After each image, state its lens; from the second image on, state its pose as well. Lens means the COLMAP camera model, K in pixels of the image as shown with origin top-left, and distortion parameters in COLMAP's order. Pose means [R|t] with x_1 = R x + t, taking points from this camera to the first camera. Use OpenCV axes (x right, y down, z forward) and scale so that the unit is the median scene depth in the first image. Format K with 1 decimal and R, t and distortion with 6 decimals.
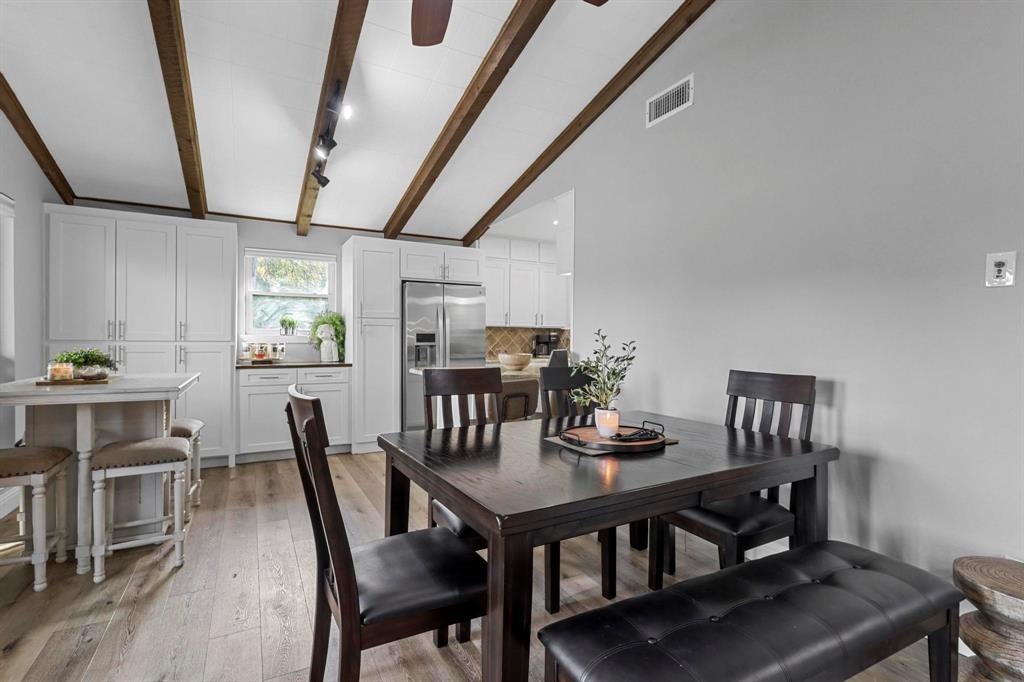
lens RADIAL K [[474.5, 0, 509.1], [0, 474.5, 341.0], [0, 0, 1]] dist [-0.002402, -0.000750]
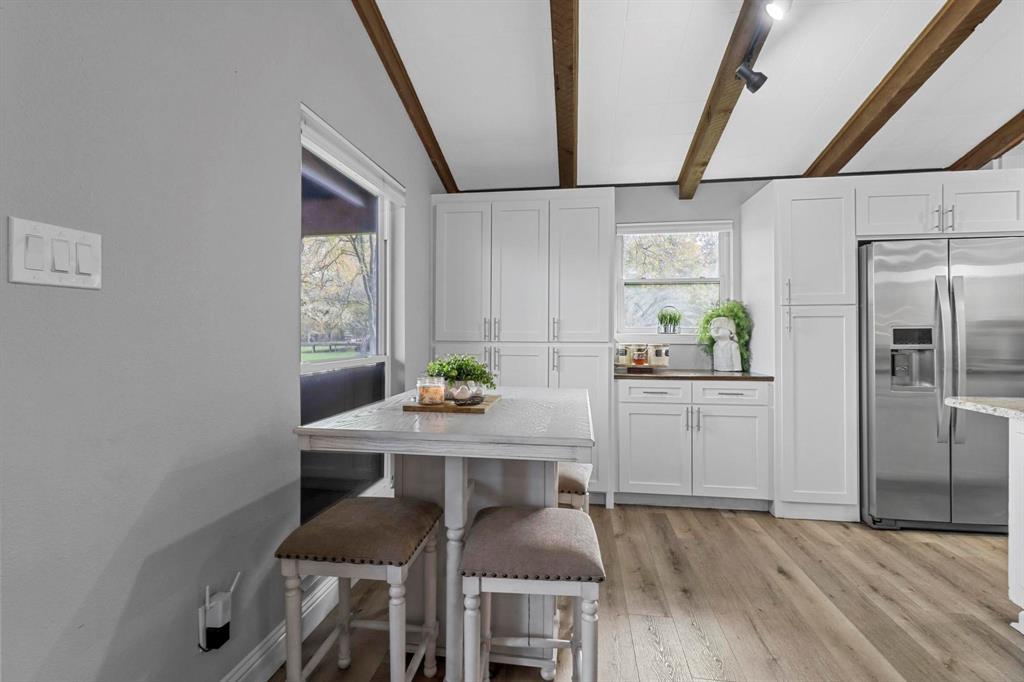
lens RADIAL K [[474.5, 0, 518.0], [0, 474.5, 326.5], [0, 0, 1]] dist [-0.002402, -0.000750]
pose [[0.806382, -0.017006, -0.591150, -0.267423], [0.001904, 0.999656, -0.026161, -0.005275], [0.591392, 0.019970, 0.806137, 0.316313]]
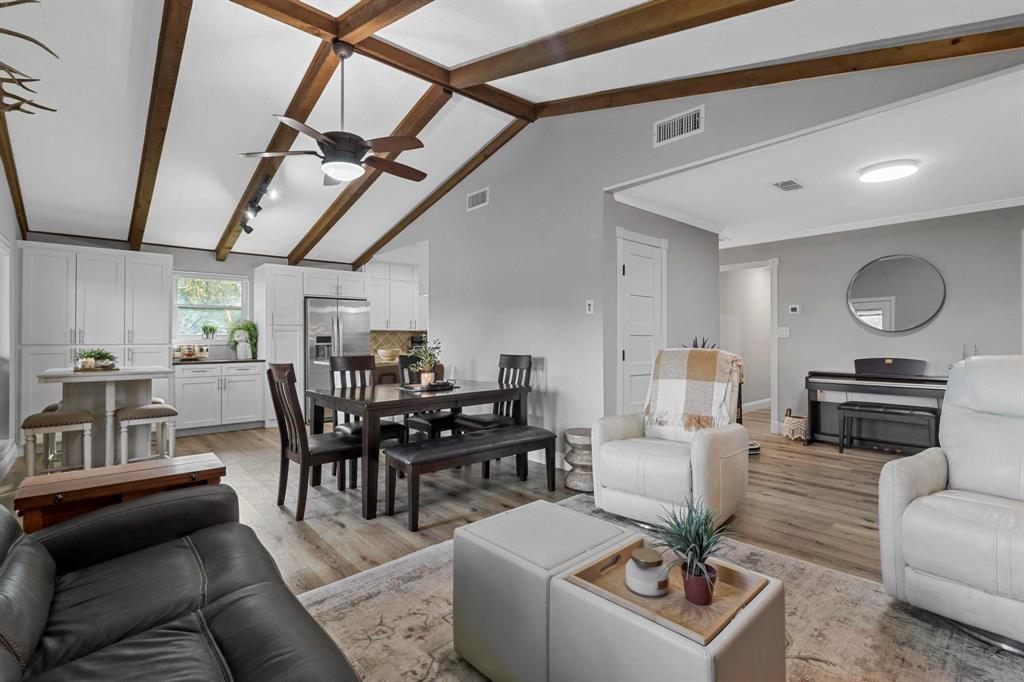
lens RADIAL K [[474.5, 0, 505.5], [0, 474.5, 334.7], [0, 0, 1]] dist [-0.002402, -0.000750]
pose [[0.977431, -0.009813, 0.211028, 0.053186], [0.012936, 0.999826, -0.013422, 0.005391], [-0.210859, 0.015849, 0.977388, -0.509916]]
